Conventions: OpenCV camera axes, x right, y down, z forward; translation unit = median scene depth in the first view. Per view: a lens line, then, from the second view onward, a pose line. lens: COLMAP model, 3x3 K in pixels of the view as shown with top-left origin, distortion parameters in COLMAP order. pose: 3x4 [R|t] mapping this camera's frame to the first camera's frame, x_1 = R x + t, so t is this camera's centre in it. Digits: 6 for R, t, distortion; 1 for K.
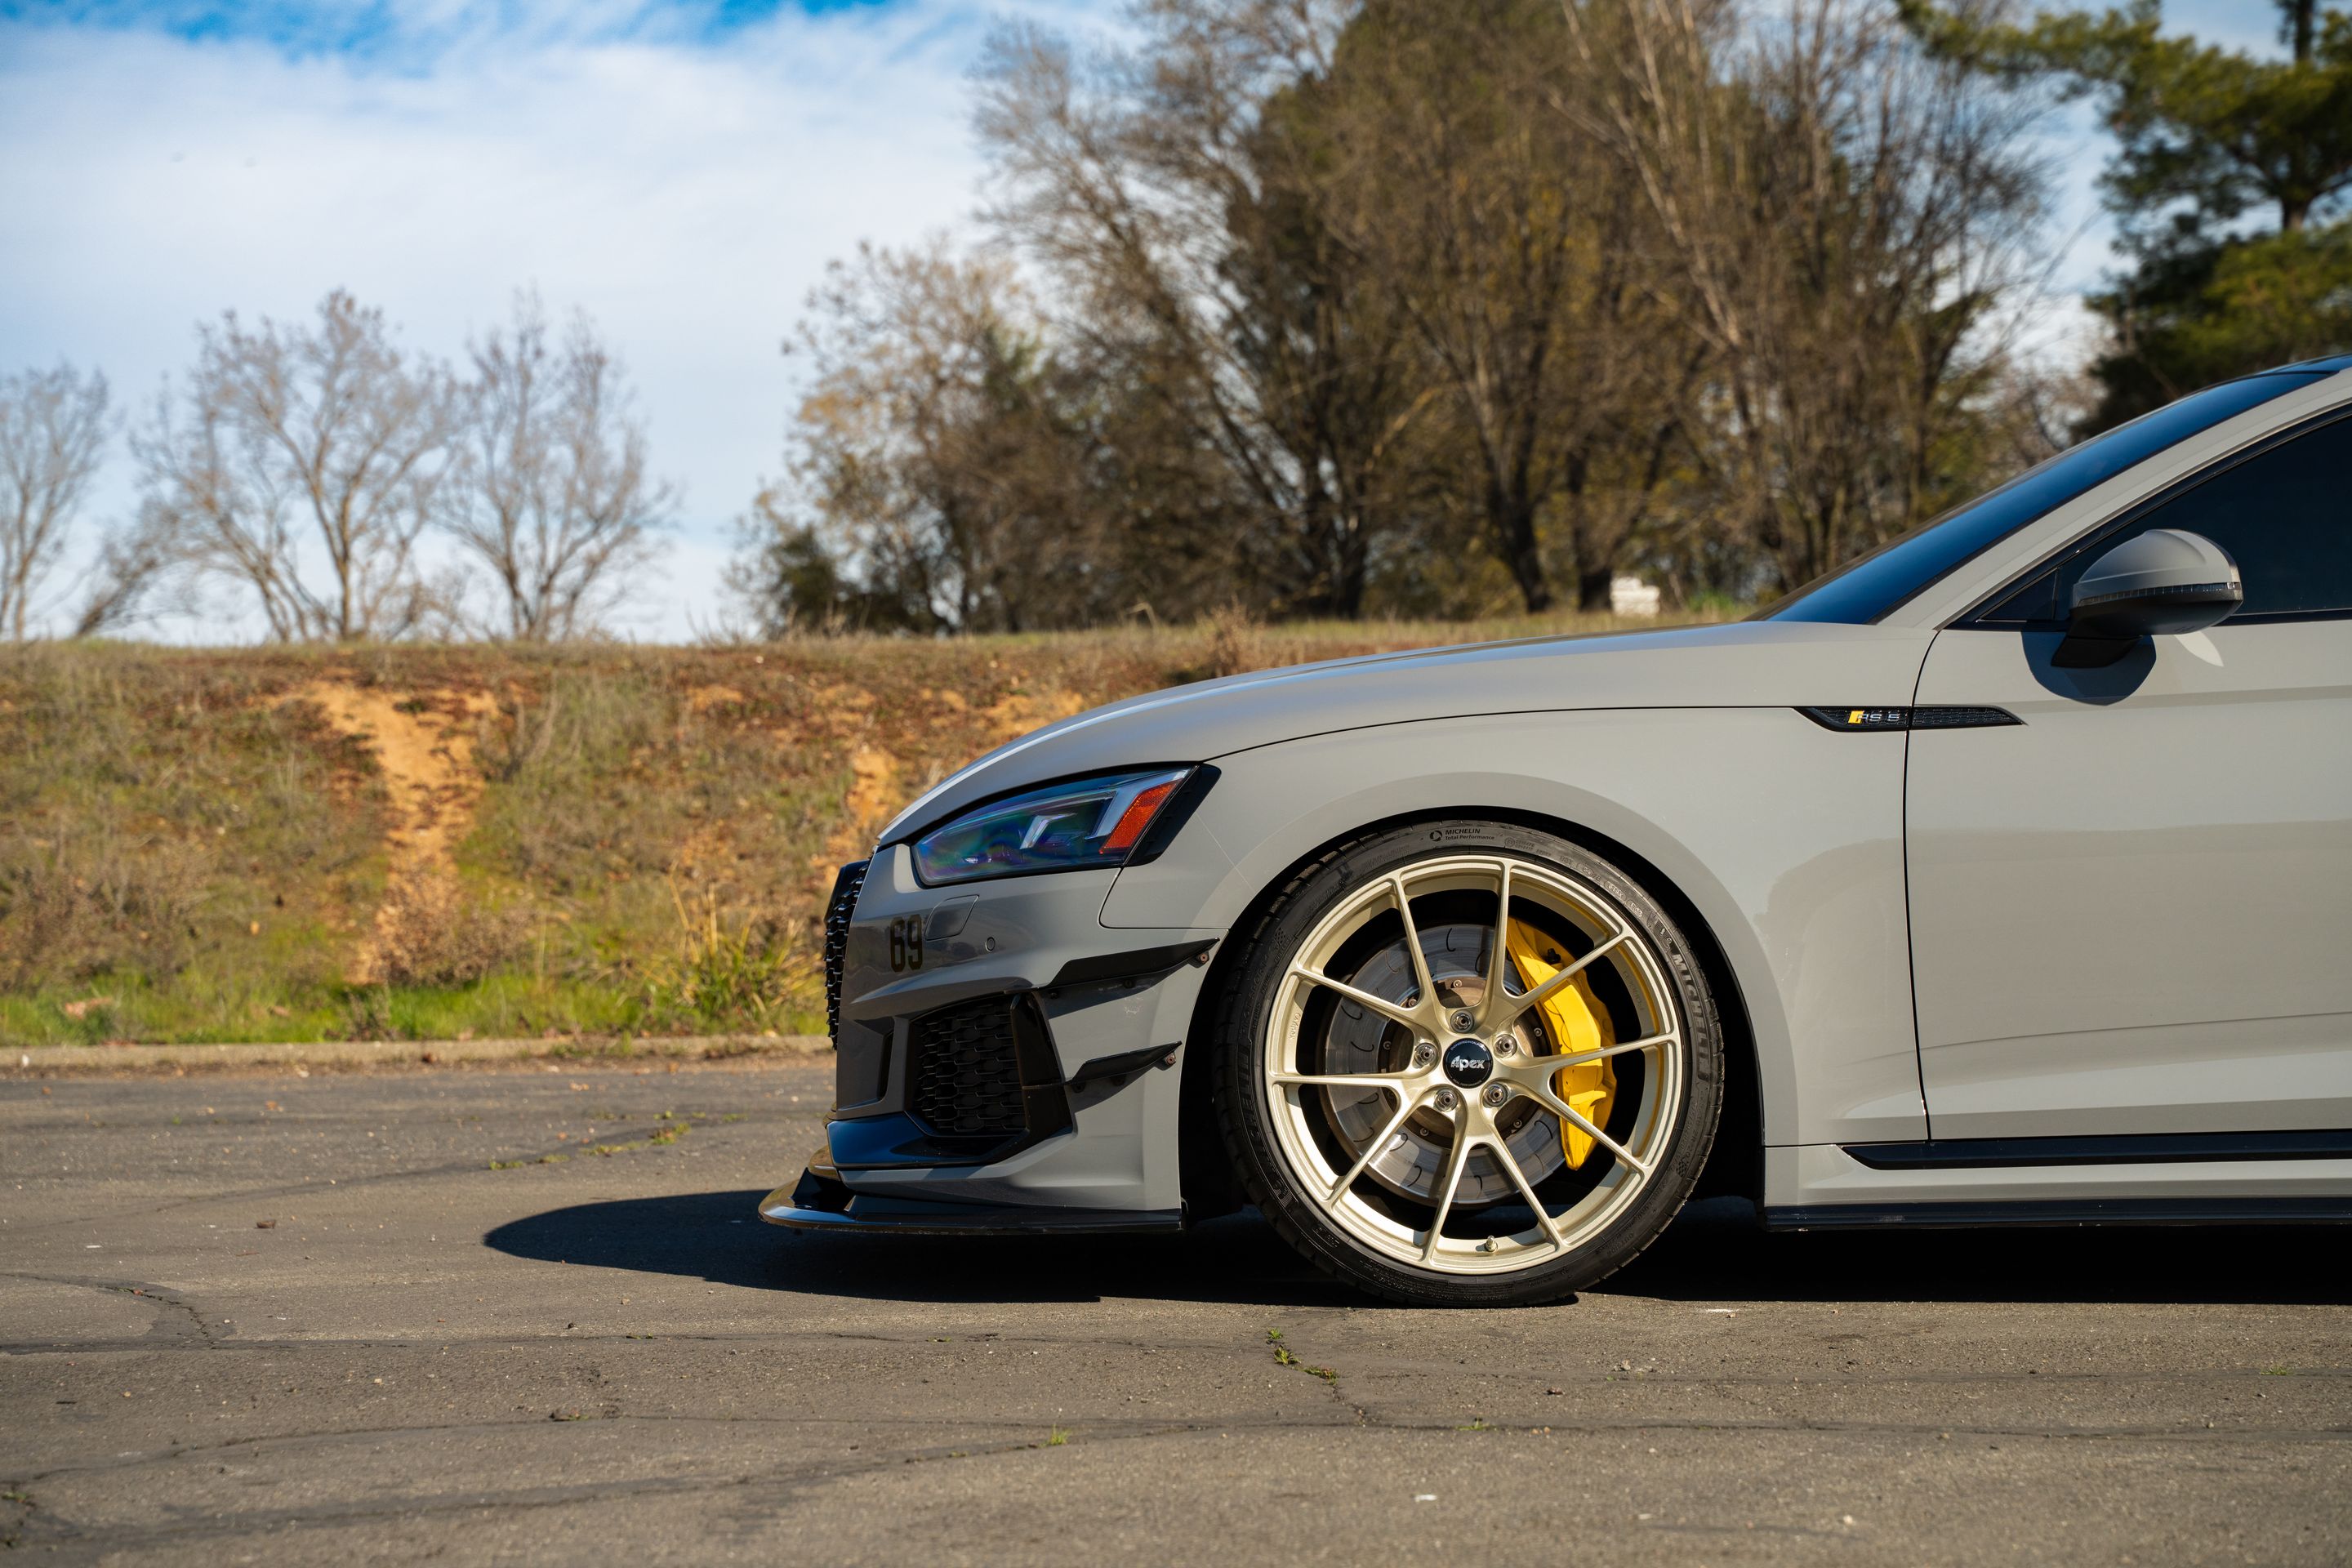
lens RADIAL K [[4788.9, 0, 1176.8], [0, 4788.9, 797.3], [0, 0, 1]] dist [0.250759, 0.385993]
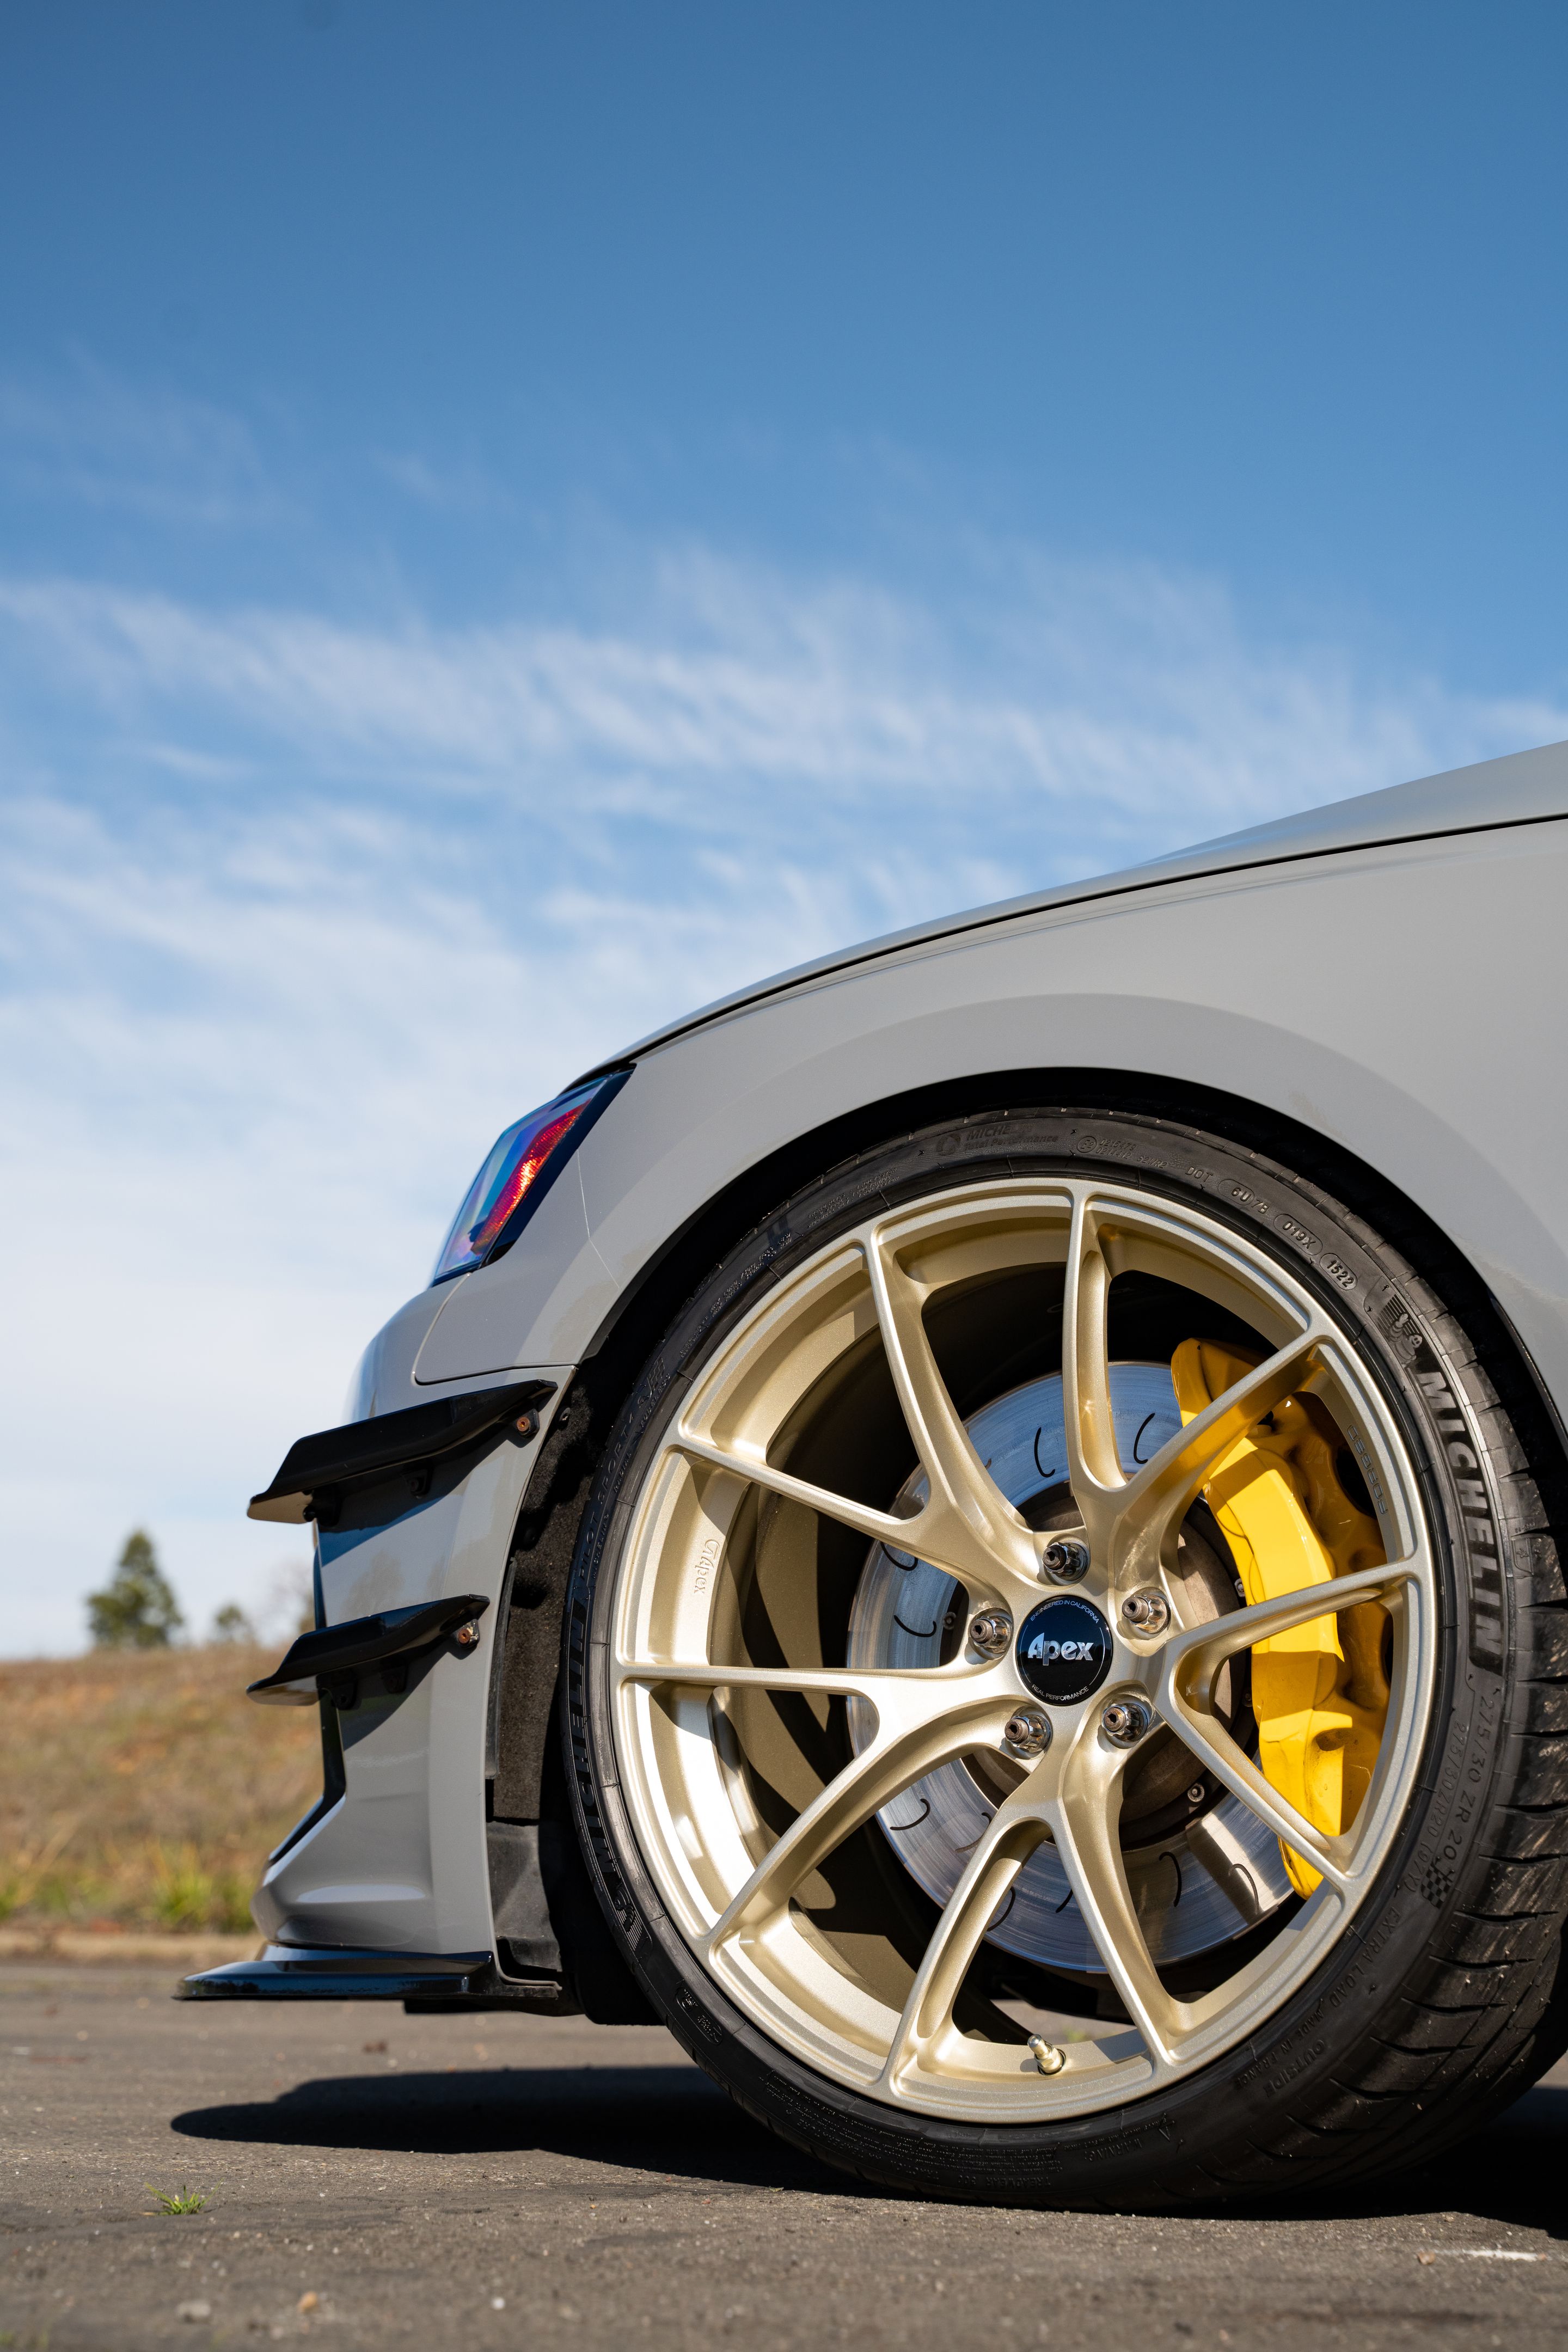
lens RADIAL K [[3780.6, 0, 834.1], [0, 3780.6, 1165.2], [0, 0, 1]] dist [0.064989, 0.188498]
pose [[0.841275, -0.078875, -0.534822, 0.235928], [-0.020029, 0.984072, -0.176636, 0.073573], [0.540236, 0.159312, 0.826296, 0.681922]]
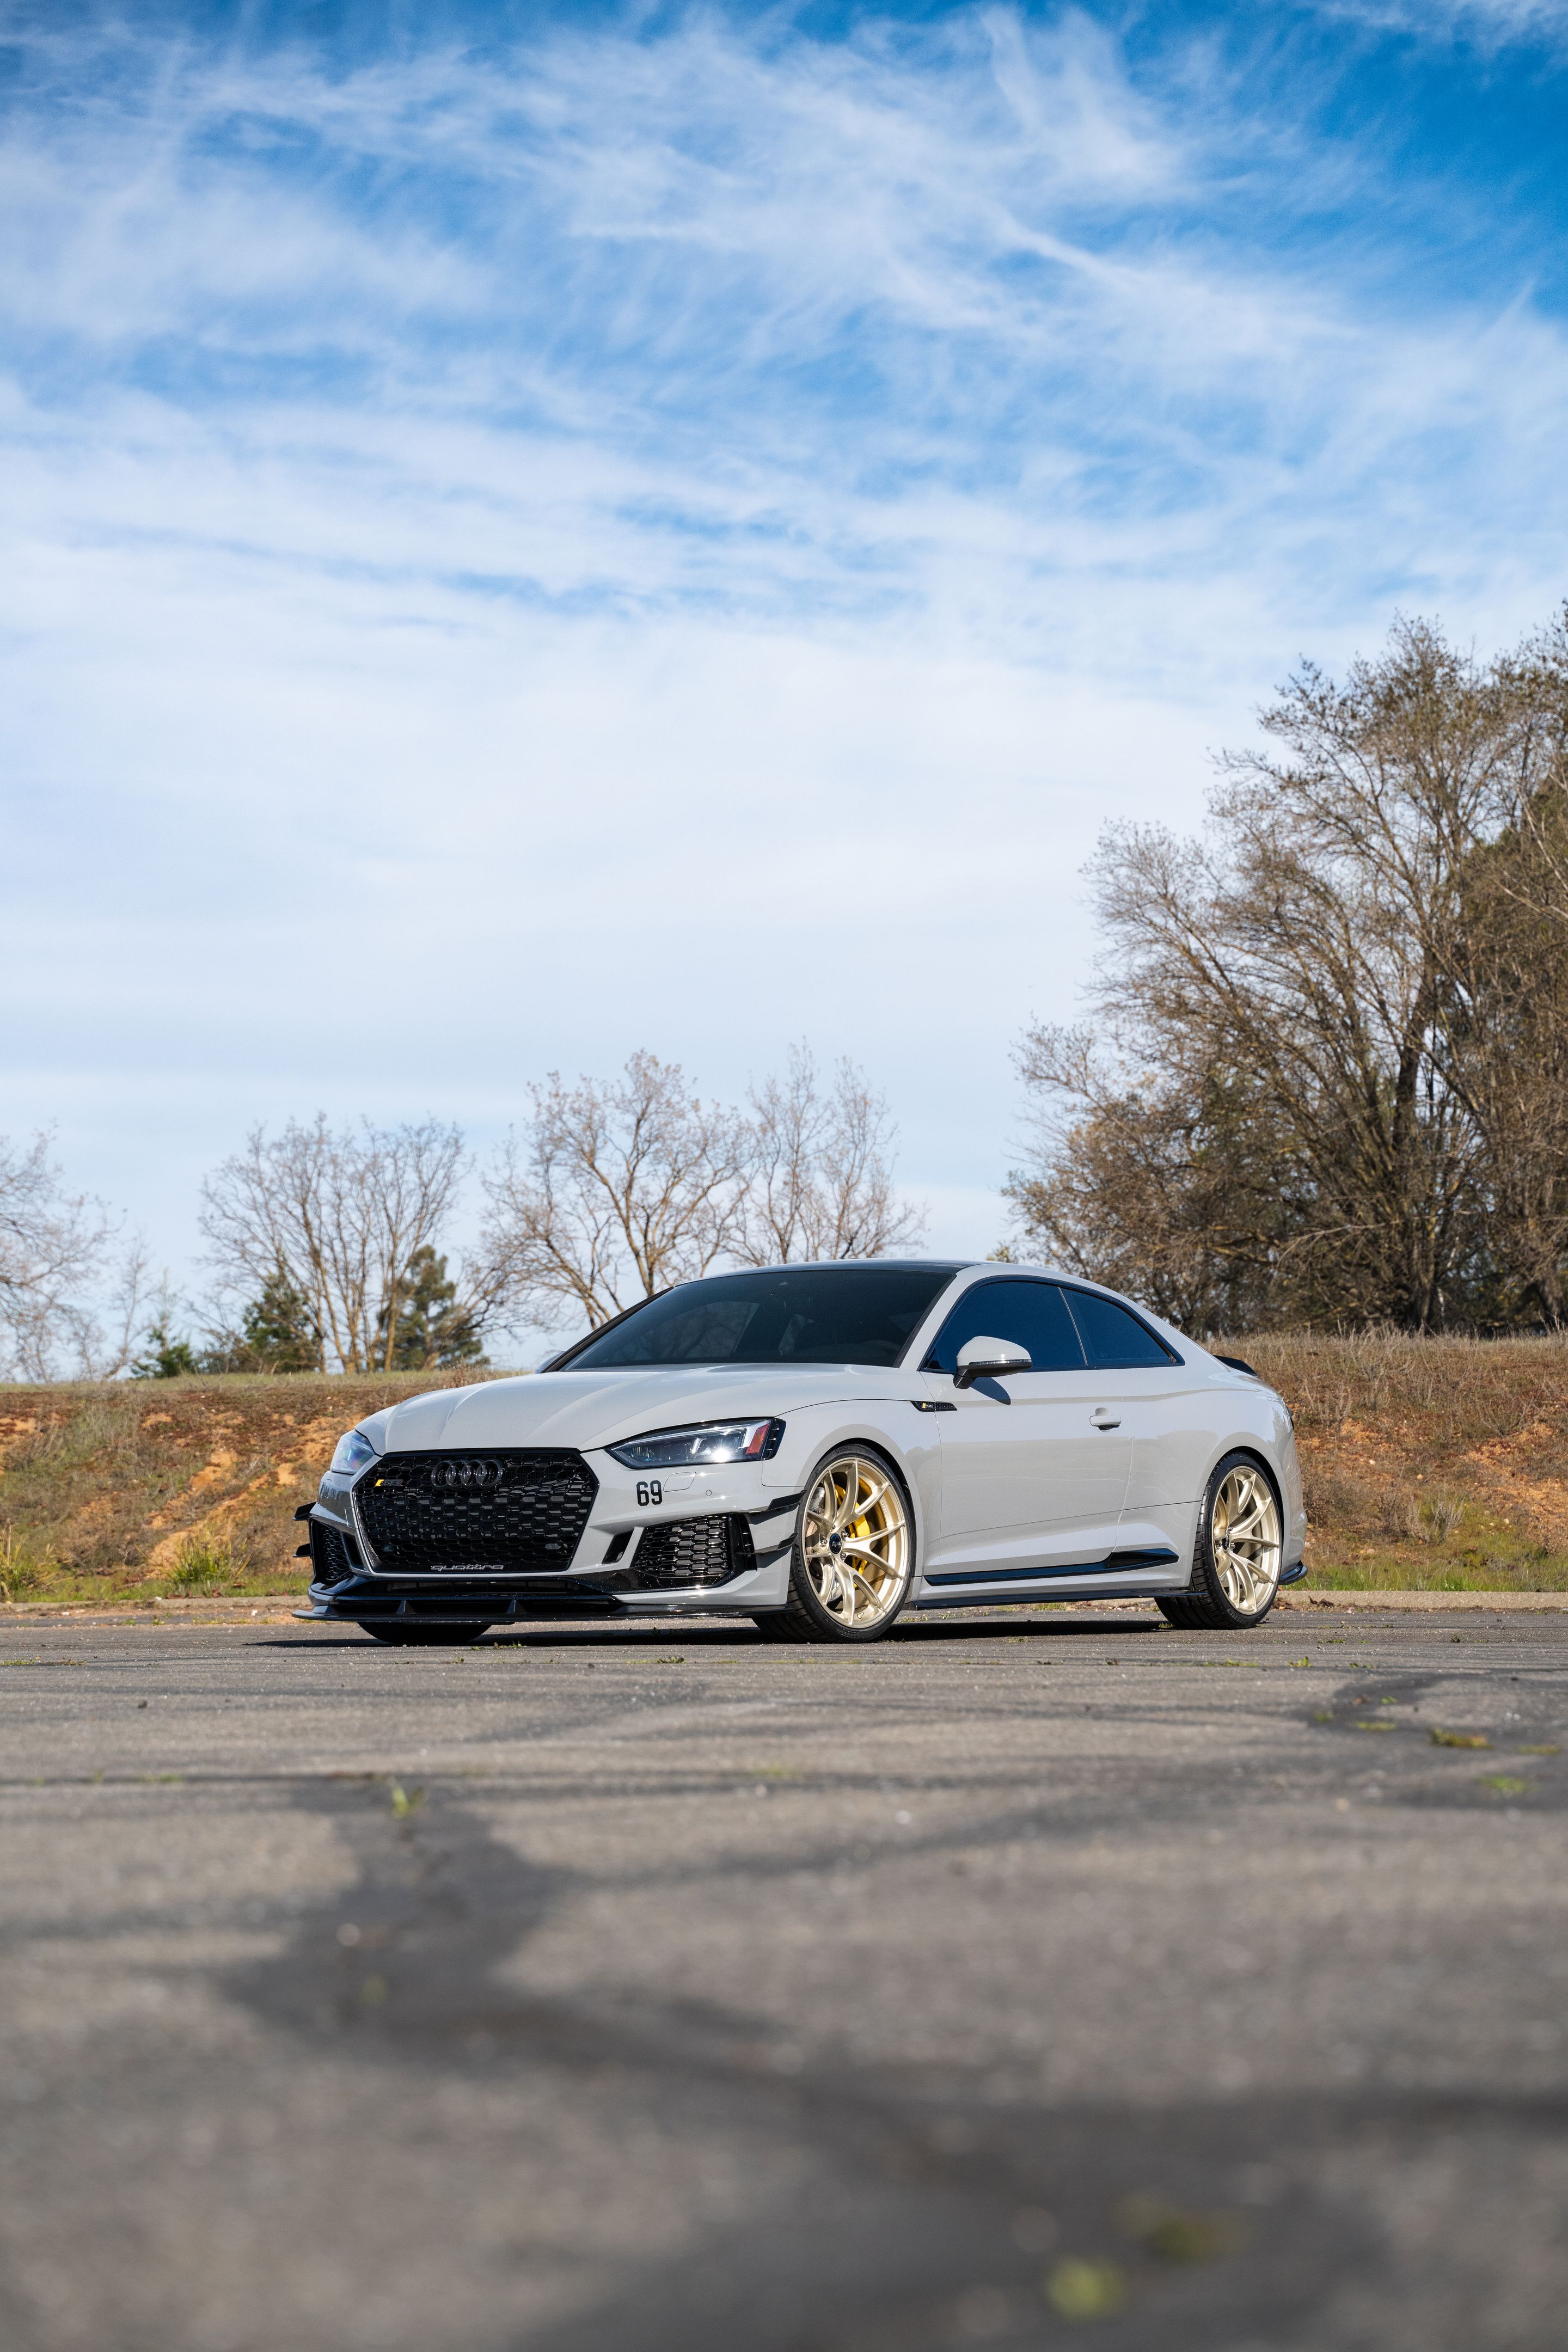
lens RADIAL K [[4752.1, 0, 798.7], [0, 4752.1, 1182.6], [0, 0, 1]] dist [0.254909, 0.117885]
pose [[0.979826, -0.019802, -0.198869, 1.369543], [0.007409, 0.997994, -0.062870, 0.010595], [0.199715, 0.060128, 0.978007, -1.846037]]
